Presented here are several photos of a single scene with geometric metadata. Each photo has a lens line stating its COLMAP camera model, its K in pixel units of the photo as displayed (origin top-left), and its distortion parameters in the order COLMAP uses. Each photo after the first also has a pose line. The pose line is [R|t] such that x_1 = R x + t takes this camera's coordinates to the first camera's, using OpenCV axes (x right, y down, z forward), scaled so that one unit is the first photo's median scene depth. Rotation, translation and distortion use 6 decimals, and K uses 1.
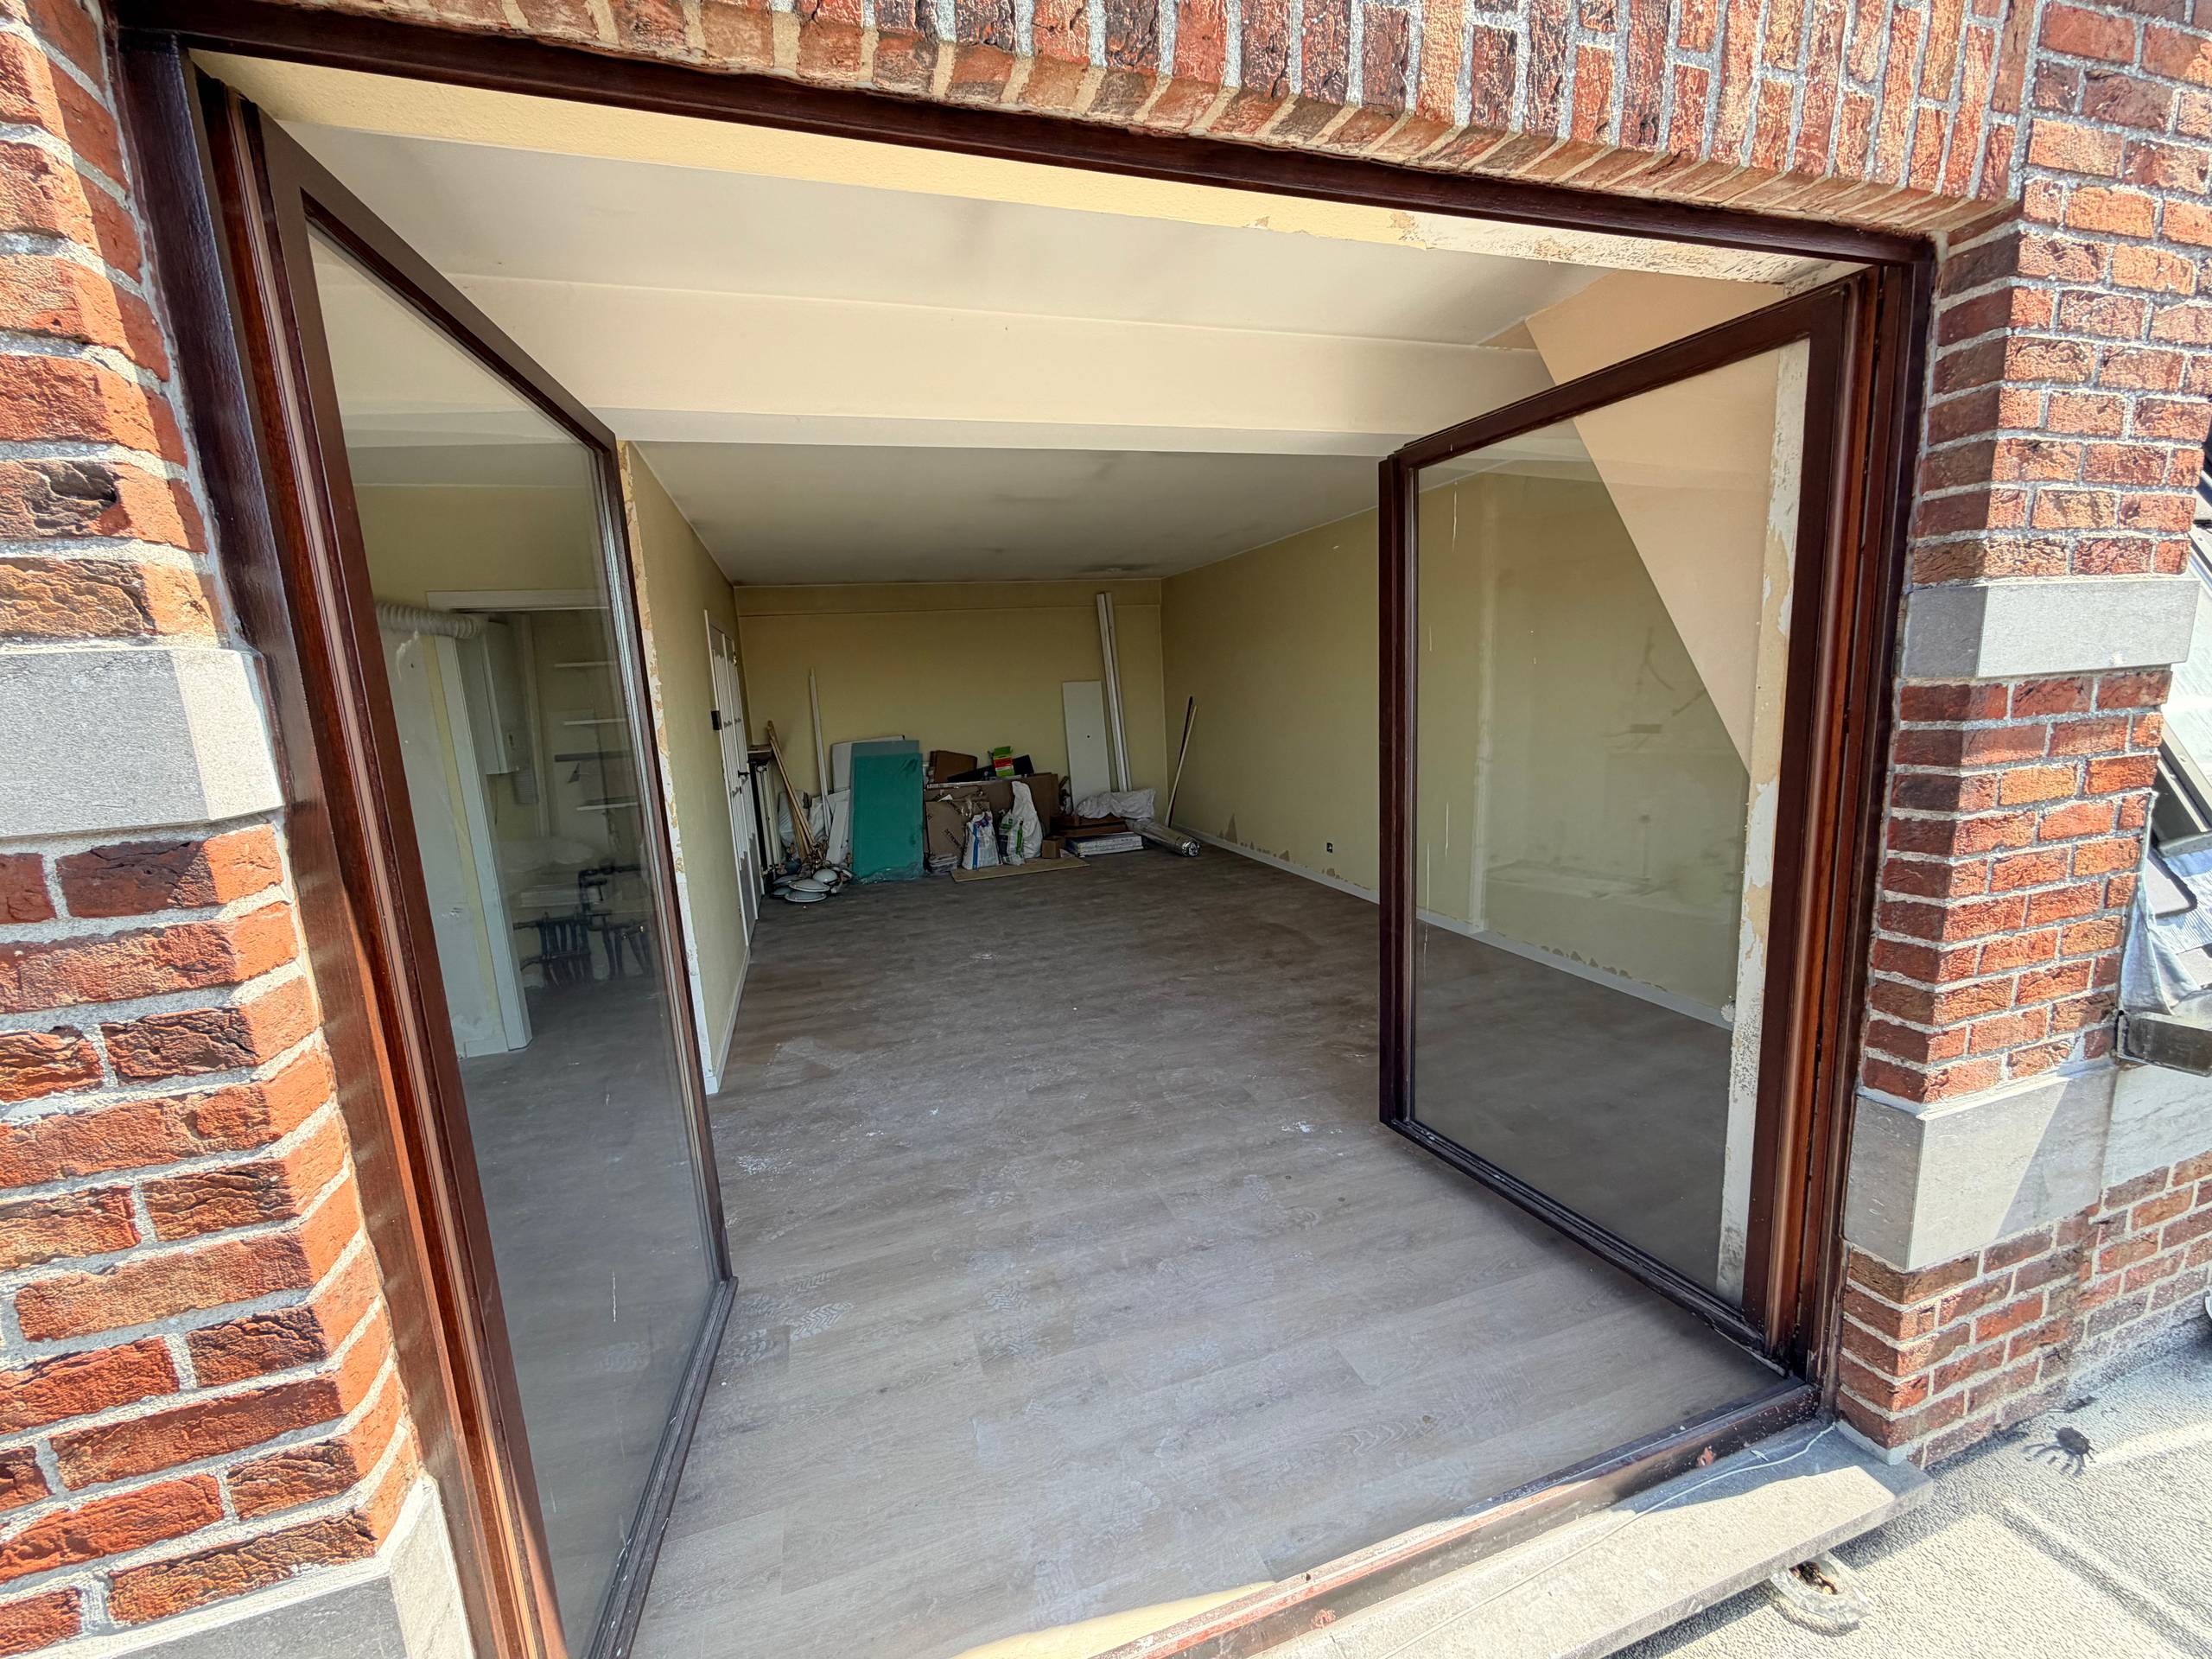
lens RADIAL K [[882.5, 0, 1097.7], [0, 882.5, 831.1], [0, 0, 1]] dist [0.000015, -0.000183]
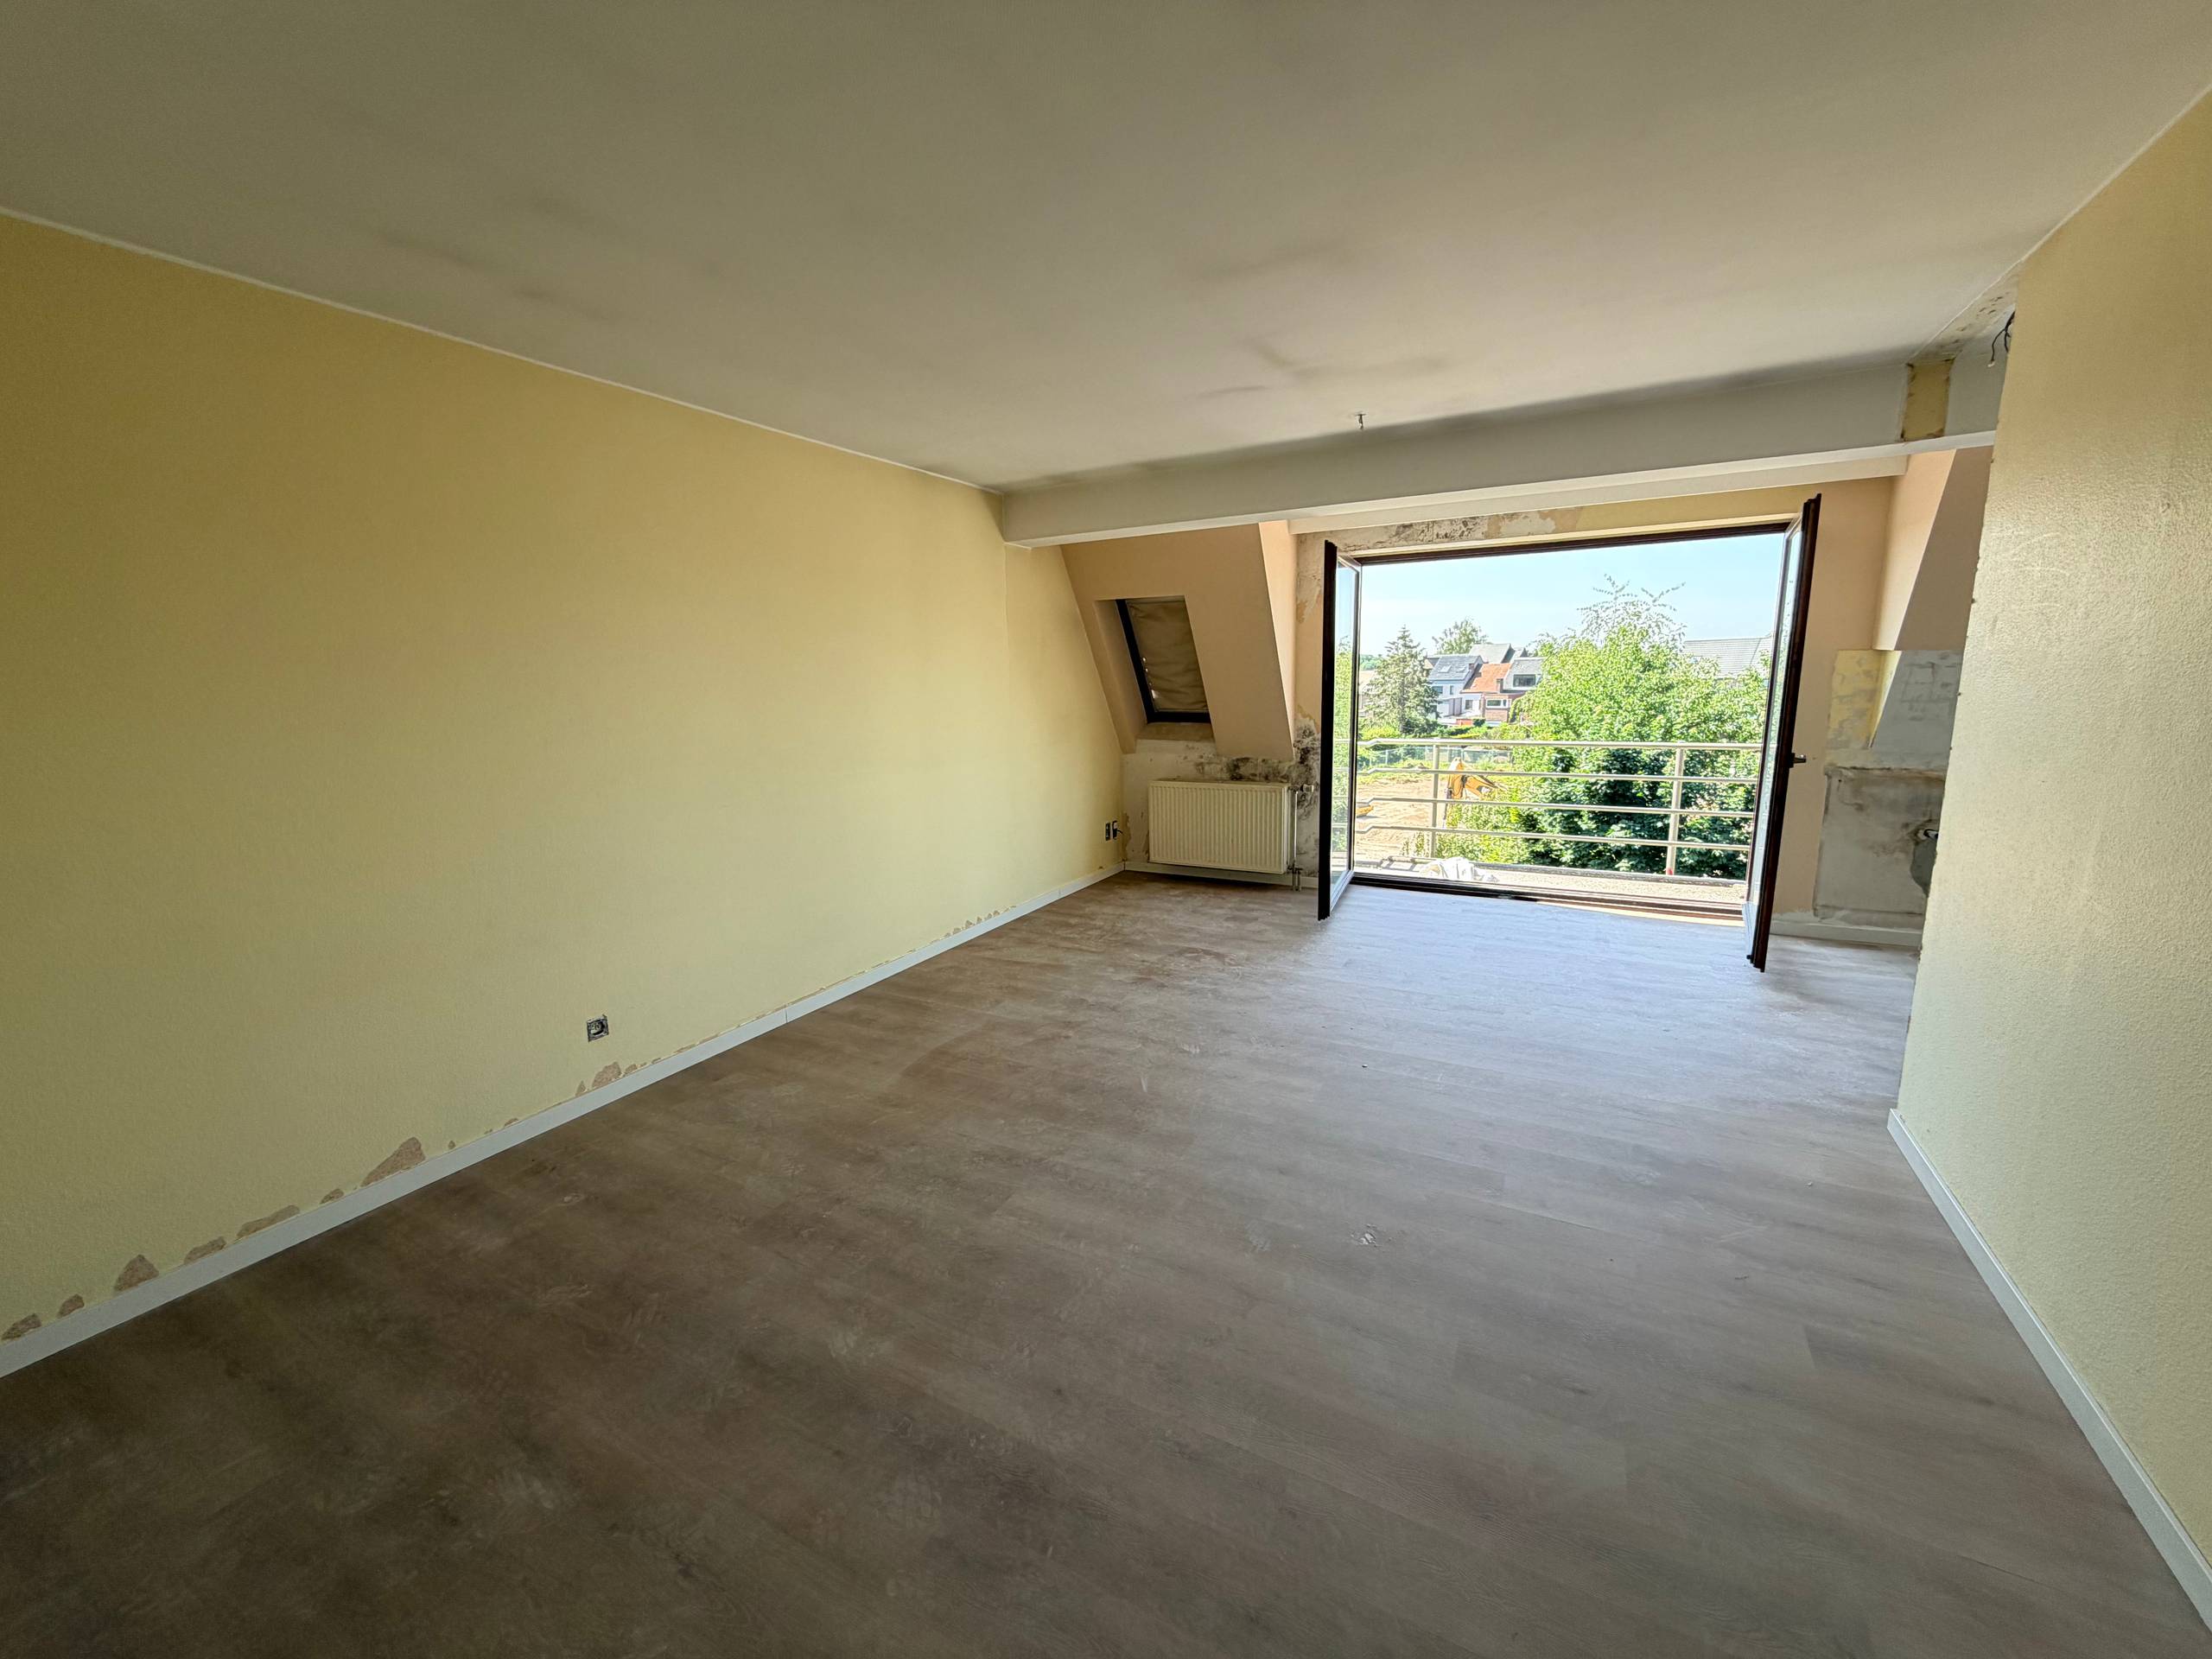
lens RADIAL K [[882.5, 0, 1097.7], [0, 882.5, 831.1], [0, 0, 1]] dist [0.000015, -0.000183]
pose [[-0.687276, -0.058136, 0.724066, -0.385892], [0.180282, 0.951953, 0.247555, -0.217416], [-0.703669, 0.300674, -0.643774, 1.488054]]
